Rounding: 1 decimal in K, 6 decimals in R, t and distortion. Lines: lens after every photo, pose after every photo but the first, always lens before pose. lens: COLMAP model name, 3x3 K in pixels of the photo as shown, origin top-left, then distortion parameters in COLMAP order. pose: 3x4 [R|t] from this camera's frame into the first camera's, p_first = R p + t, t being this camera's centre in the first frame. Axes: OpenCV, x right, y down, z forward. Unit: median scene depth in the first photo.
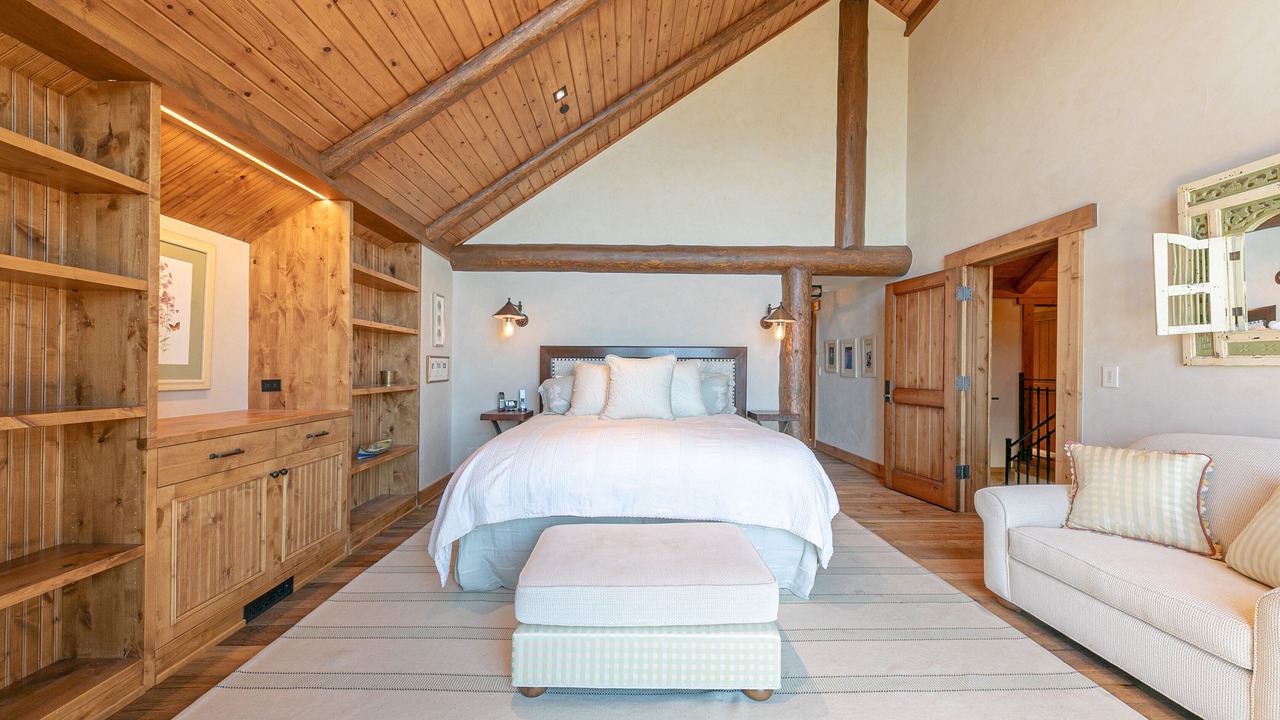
lens RADIAL K [[446.2, 0, 639.5], [0, 446.2, 366.2], [0, 0, 1]] dist [0.000685, -0.000734]
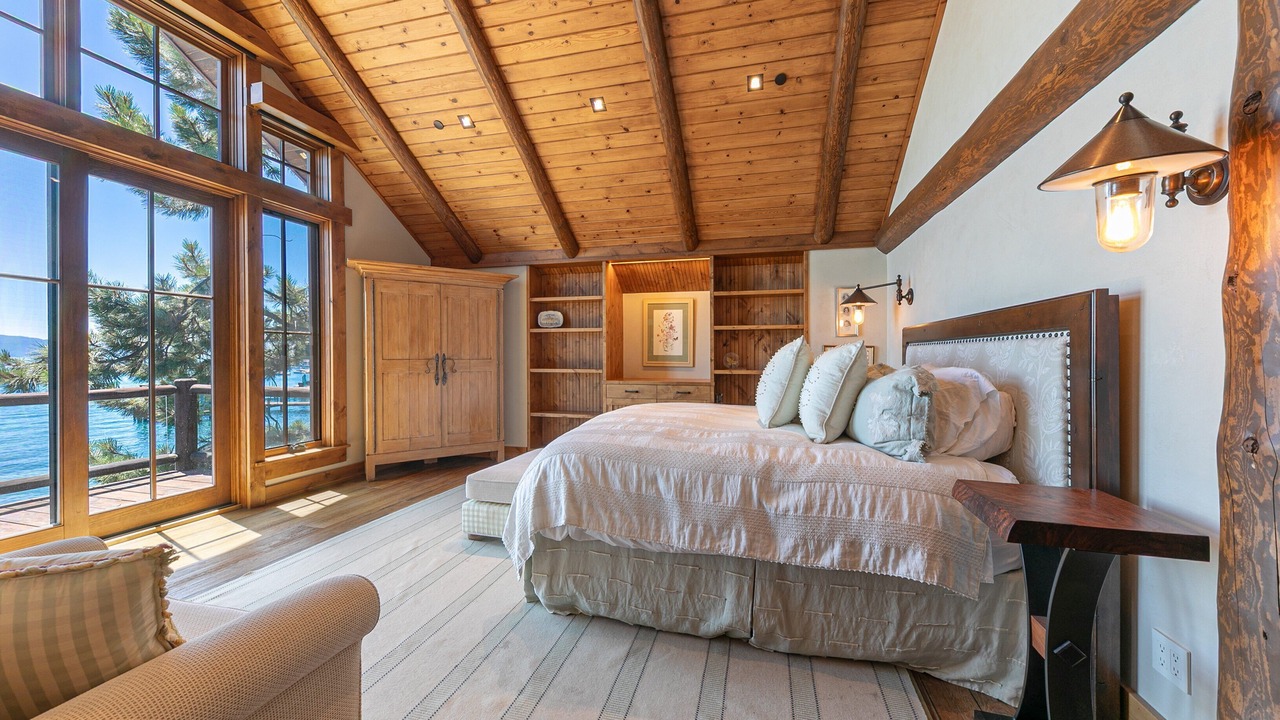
lens RADIAL K [[446.2, 0, 641.0], [0, 446.2, 358.8], [0, 0, 1]] dist [0.000685, -0.000734]
pose [[-0.277138, 0.002931, -0.960826, 1.071525], [0.001261, 0.999996, 0.002686, 0.006425], [0.960829, -0.000467, -0.277140, 1.291826]]
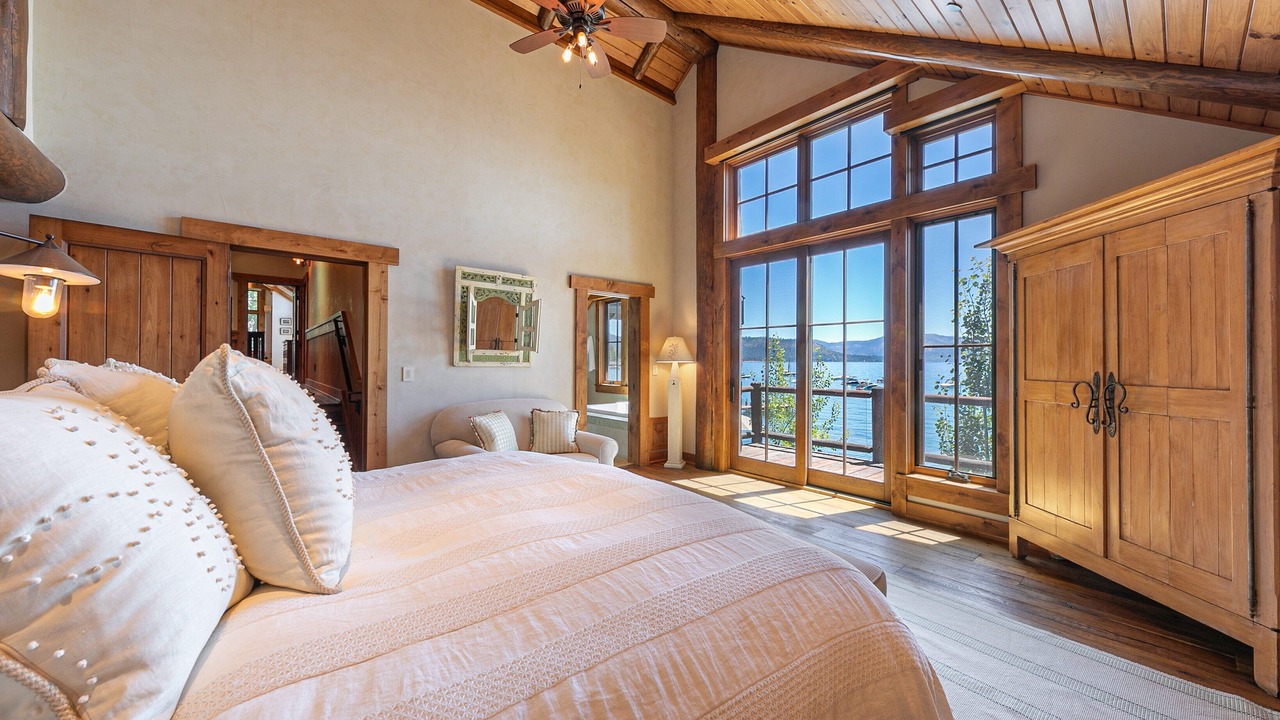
lens RADIAL K [[446.2, 0, 642.1], [0, 446.2, 354.3], [0, 0, 1]] dist [0.000685, -0.000734]
pose [[-0.643531, 0.004069, 0.765409, -0.525165], [-0.007922, 0.999897, -0.011976, -0.029431], [-0.765379, -0.013771, -0.643432, 1.327707]]
